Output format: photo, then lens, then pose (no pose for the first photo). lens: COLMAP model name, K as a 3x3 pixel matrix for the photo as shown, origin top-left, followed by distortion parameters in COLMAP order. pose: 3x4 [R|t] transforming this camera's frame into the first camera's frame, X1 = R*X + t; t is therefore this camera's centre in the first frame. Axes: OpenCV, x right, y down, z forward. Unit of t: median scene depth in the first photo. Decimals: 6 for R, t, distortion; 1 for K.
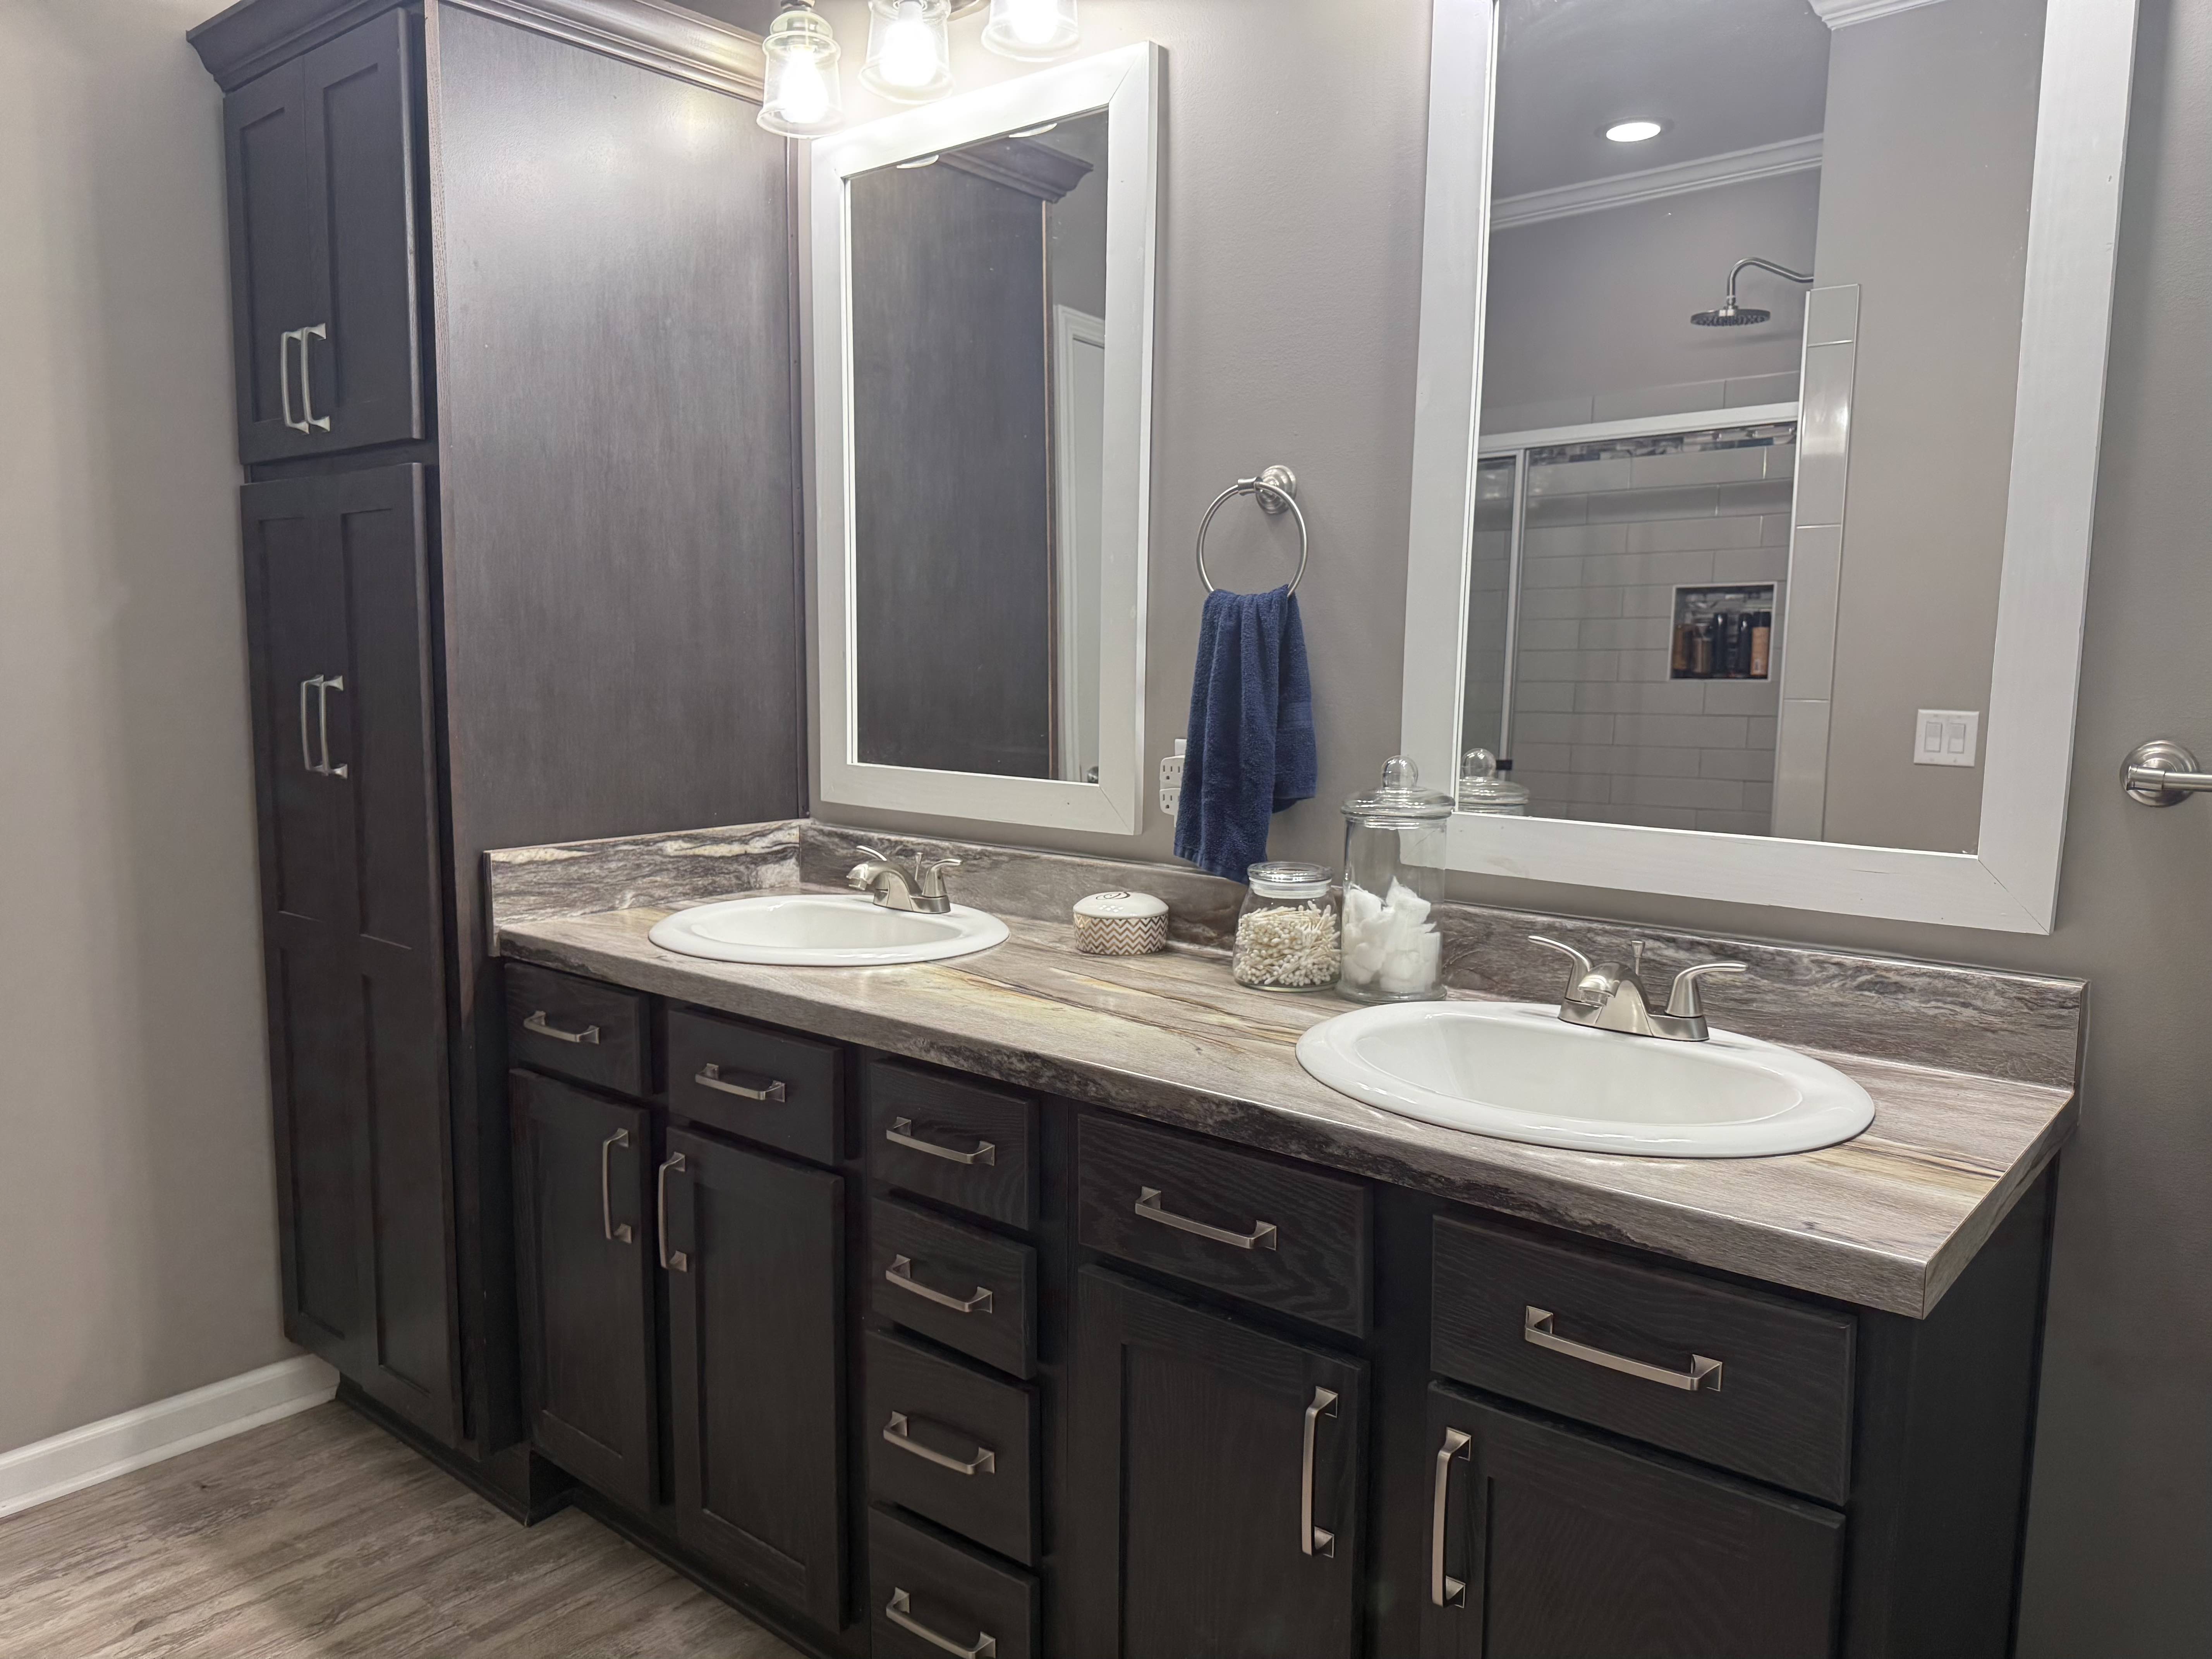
lens RADIAL K [[1573.2, 0, 1091.4], [0, 1573.2, 841.8], [0, 0, 1]] dist [0.010870, -0.012387]
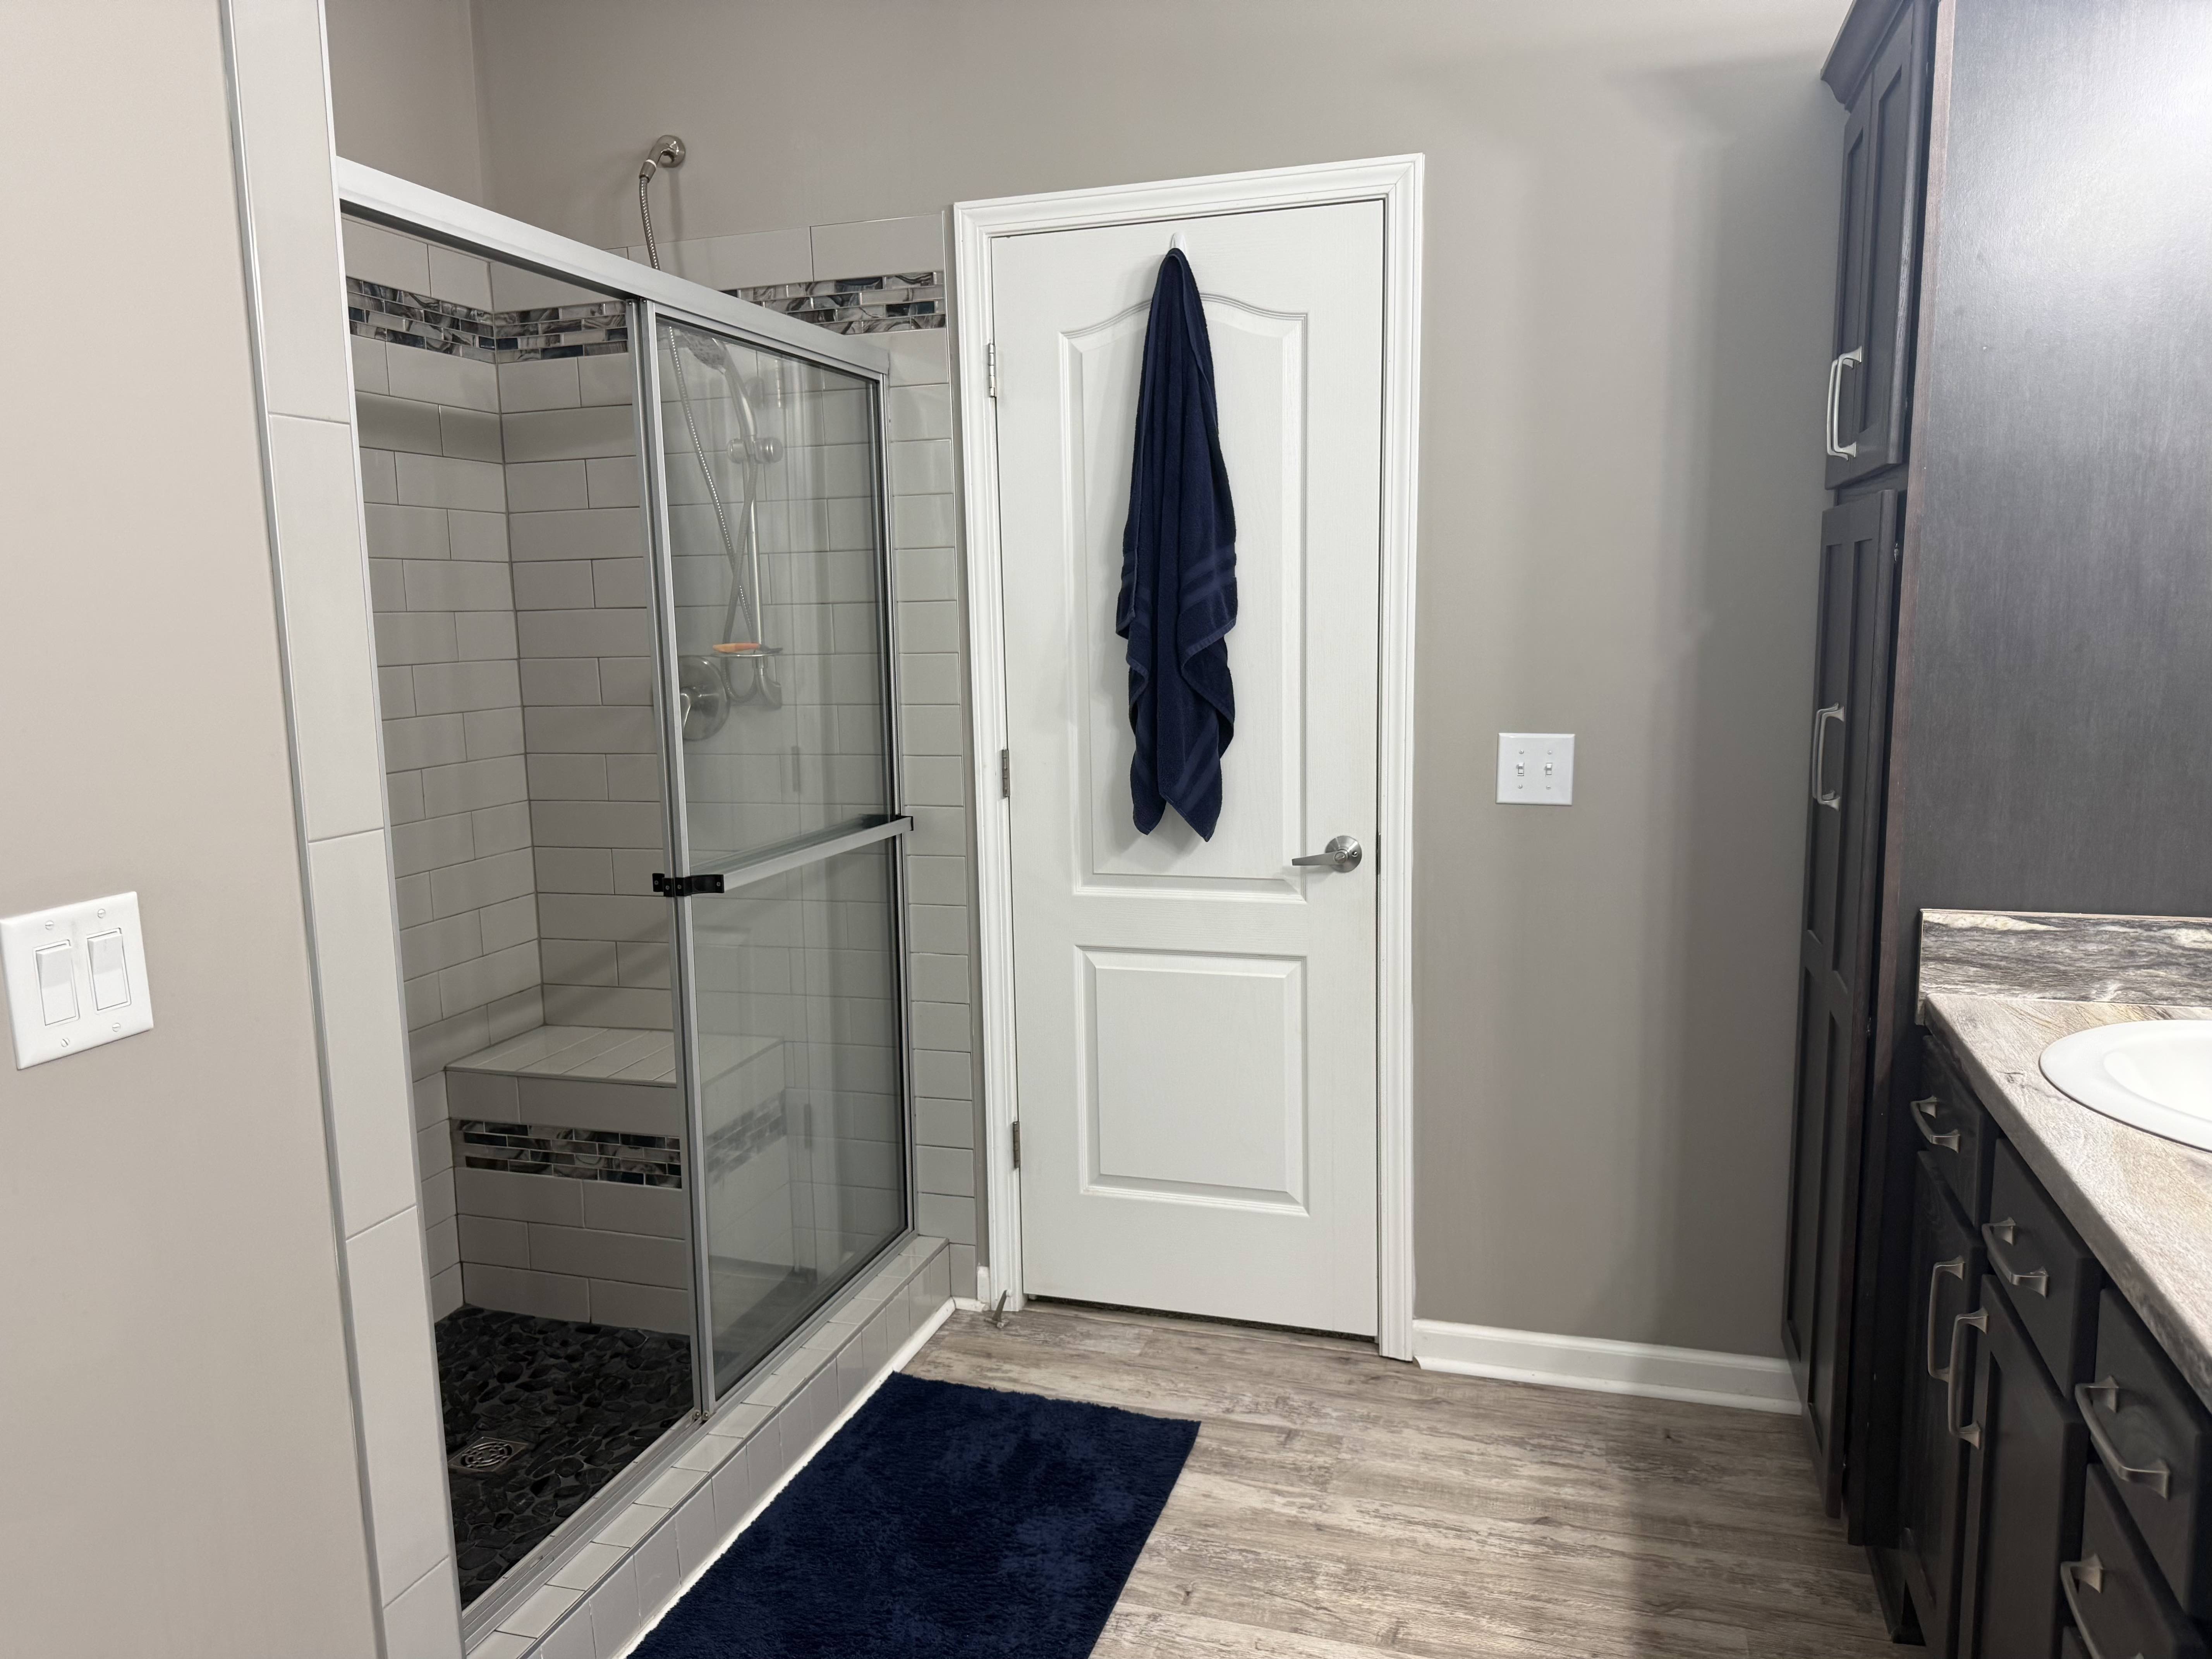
lens RADIAL K [[1573.2, 0, 1092.5], [0, 1573.2, 830.2], [0, 0, 1]] dist [0.010870, -0.012387]
pose [[0.391339, 0.115029, -0.913029, 0.249954], [-0.087208, 0.992327, 0.087641, -0.075770], [0.916105, 0.045326, 0.398368, 0.190490]]
